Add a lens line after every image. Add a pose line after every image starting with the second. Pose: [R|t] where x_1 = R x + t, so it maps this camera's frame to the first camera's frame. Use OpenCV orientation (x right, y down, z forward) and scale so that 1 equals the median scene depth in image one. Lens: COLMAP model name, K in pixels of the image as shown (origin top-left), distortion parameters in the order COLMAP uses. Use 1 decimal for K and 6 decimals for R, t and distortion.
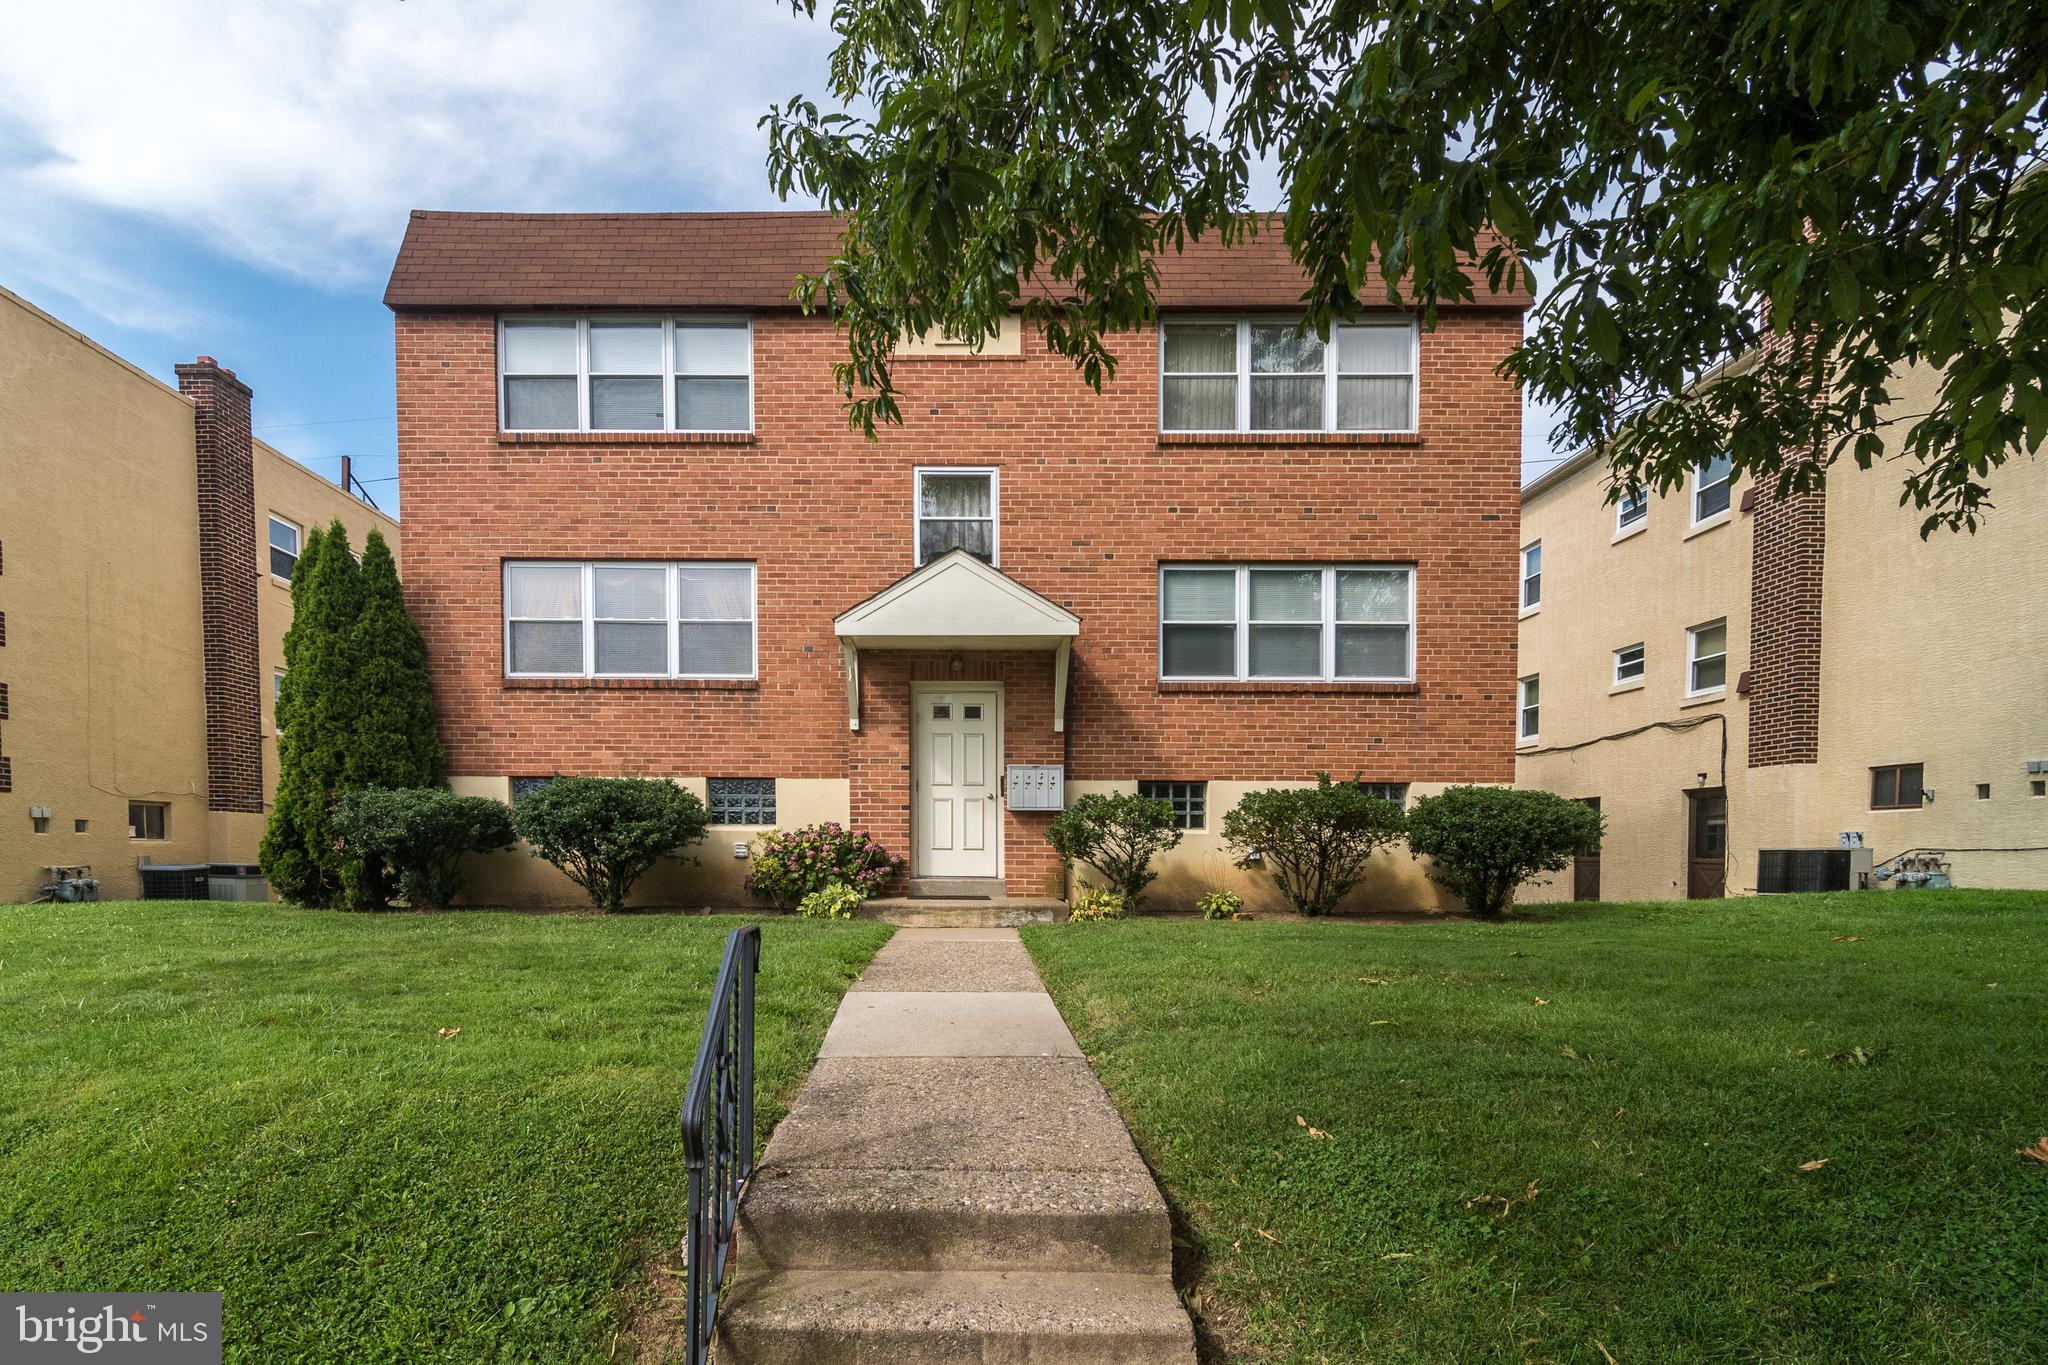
lens RADIAL K [[1009.1, 0, 1028.2], [0, 1009.1, 684.1], [0, 0, 1]] dist [0.000134, 0.001141]
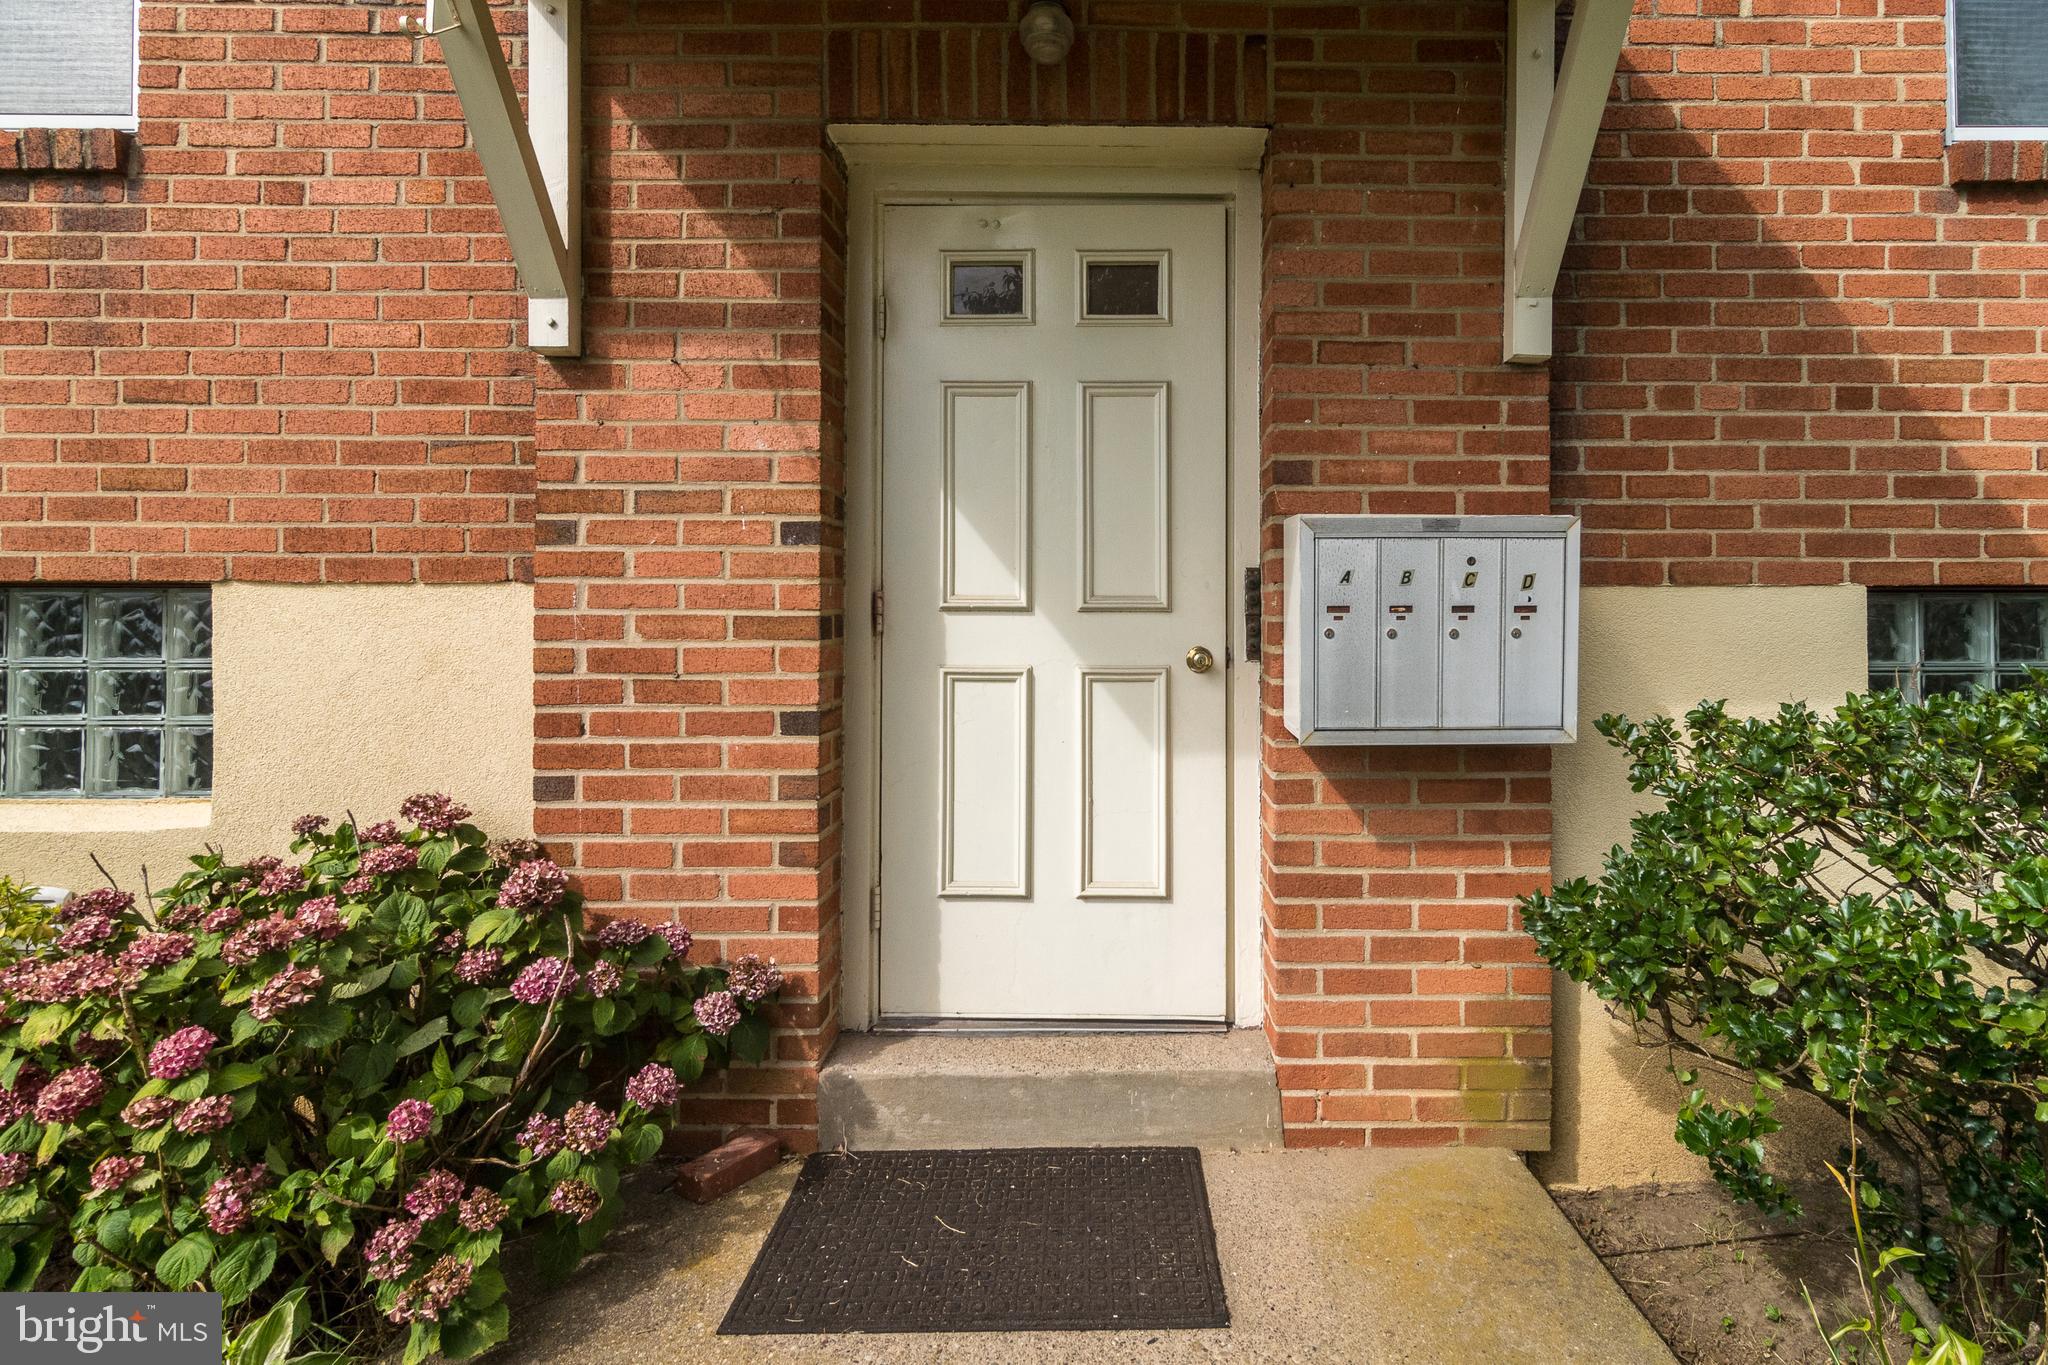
lens RADIAL K [[1009.1, 0, 1032.1], [0, 1009.1, 677.9], [0, 0, 1]] dist [0.000134, 0.001141]
pose [[0.989292, 0.014732, -0.145201, -0.042537], [0.017158, 0.976254, 0.215947, 0.066899], [0.144934, -0.216126, 0.965548, 0.787201]]
